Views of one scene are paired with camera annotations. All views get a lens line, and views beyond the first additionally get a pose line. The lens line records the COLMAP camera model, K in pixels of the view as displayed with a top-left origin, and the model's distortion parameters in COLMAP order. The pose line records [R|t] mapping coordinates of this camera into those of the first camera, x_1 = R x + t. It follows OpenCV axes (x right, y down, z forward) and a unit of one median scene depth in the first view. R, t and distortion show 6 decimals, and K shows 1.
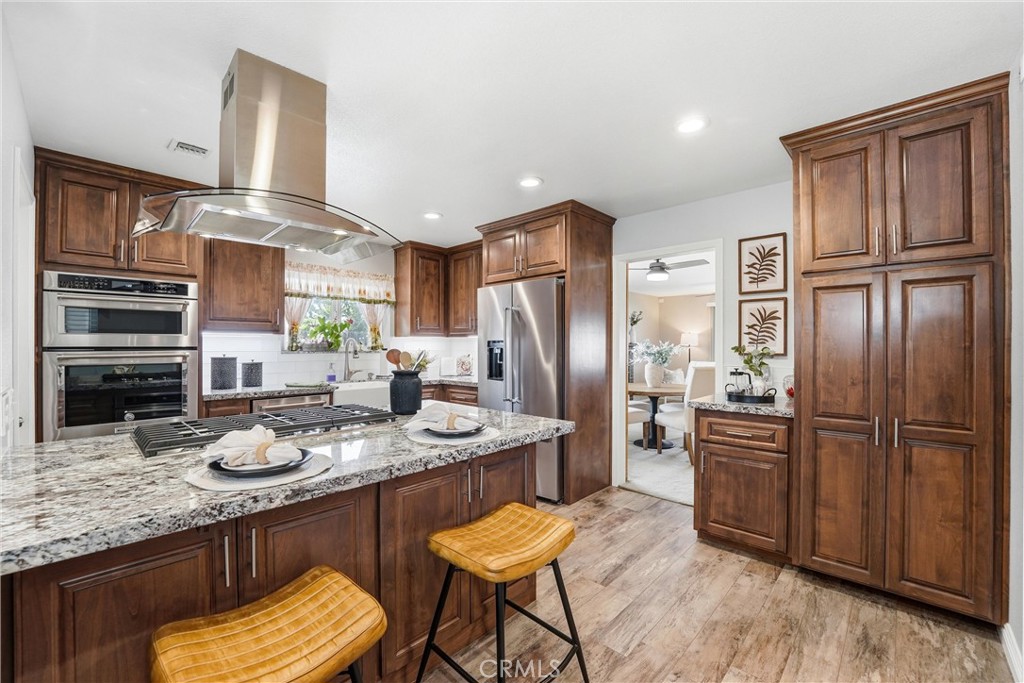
lens RADIAL K [[422.0, 0, 510.4], [0, 422.0, 342.3], [0, 0, 1]] dist [-0.023682, -0.000081]
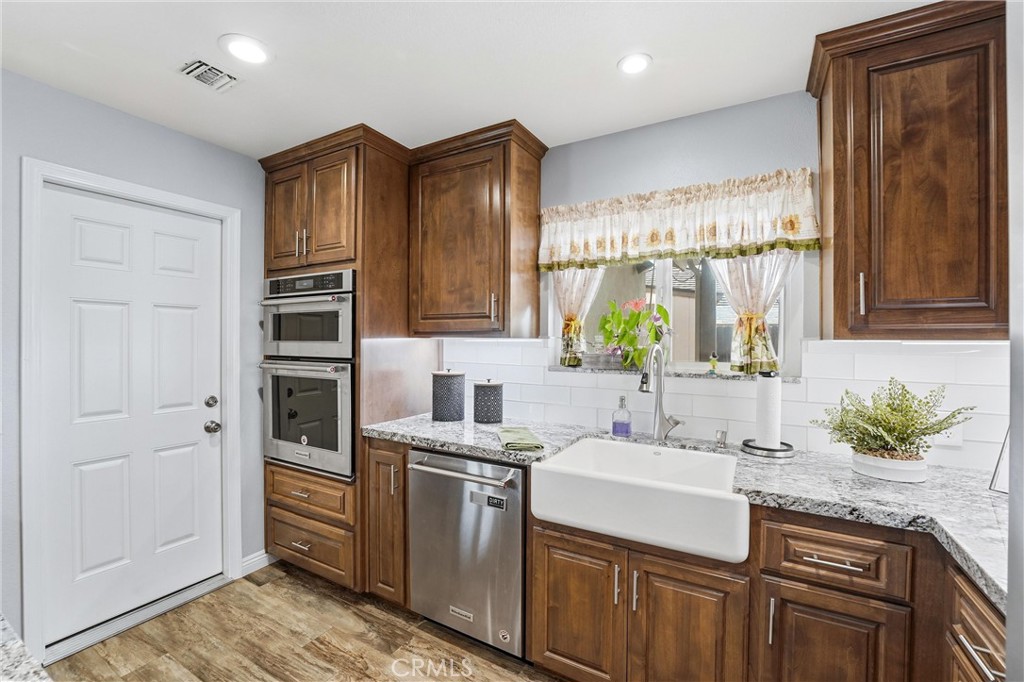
lens RADIAL K [[422.0, 0, 510.4], [0, 422.0, 341.8], [0, 0, 1]] dist [-0.023682, -0.000081]
pose [[0.234704, 0.002918, -0.972063, 0.010381], [0.001646, 0.999993, 0.003399, -0.019161], [0.972066, -0.002398, 0.234697, 1.060993]]
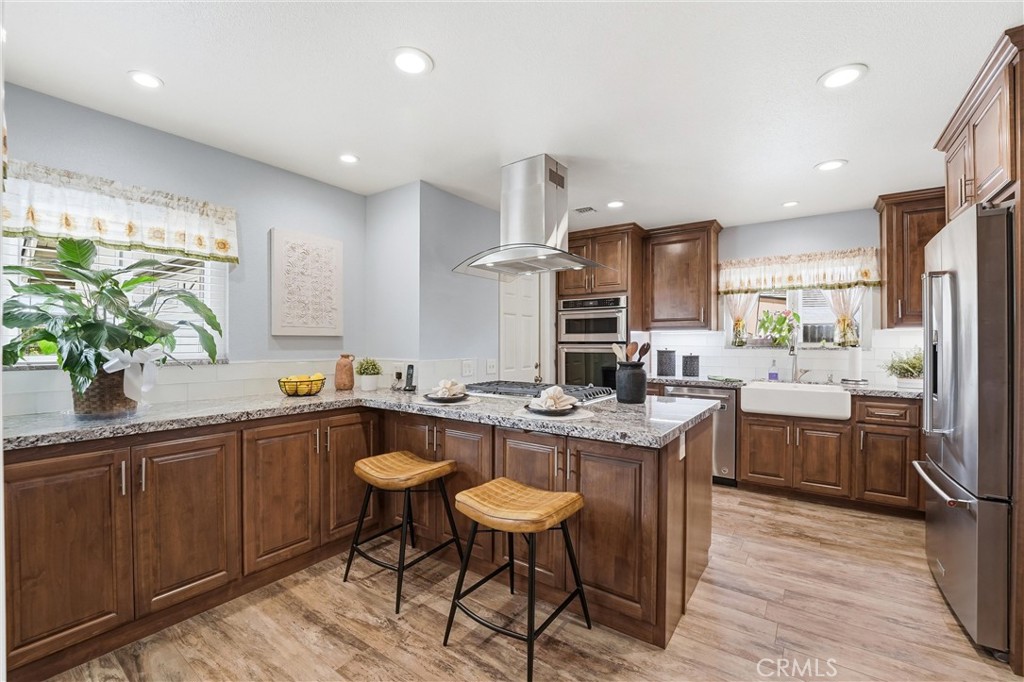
lens RADIAL K [[422.0, 0, 510.4], [0, 422.0, 341.8], [0, 0, 1]] dist [-0.023682, -0.000081]
pose [[0.139910, -0.003490, -0.990158, 0.566063], [0.005073, 0.999983, -0.002807, 0.012988], [0.990151, -0.004630, 0.139925, 0.407351]]
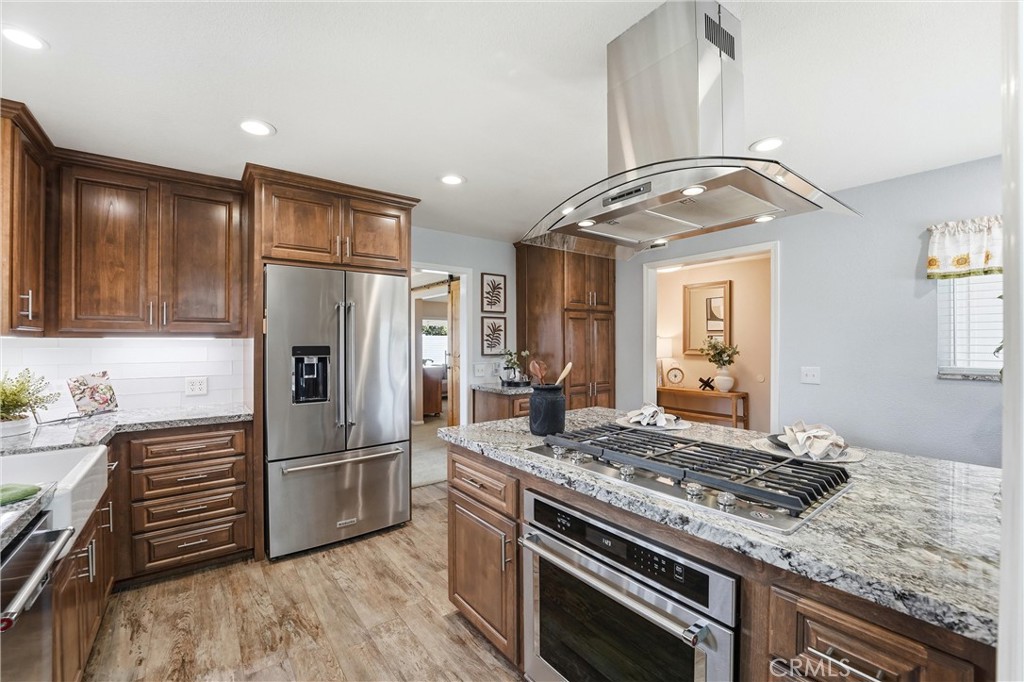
lens RADIAL K [[422.0, 0, 510.4], [0, 422.0, 341.8], [0, 0, 1]] dist [-0.023682, -0.000081]
pose [[0.159567, 0.005793, 0.987170, -0.825890], [0.000341, 0.999982, -0.005924, -0.007459], [-0.987187, 0.001282, 0.159562, 0.691352]]
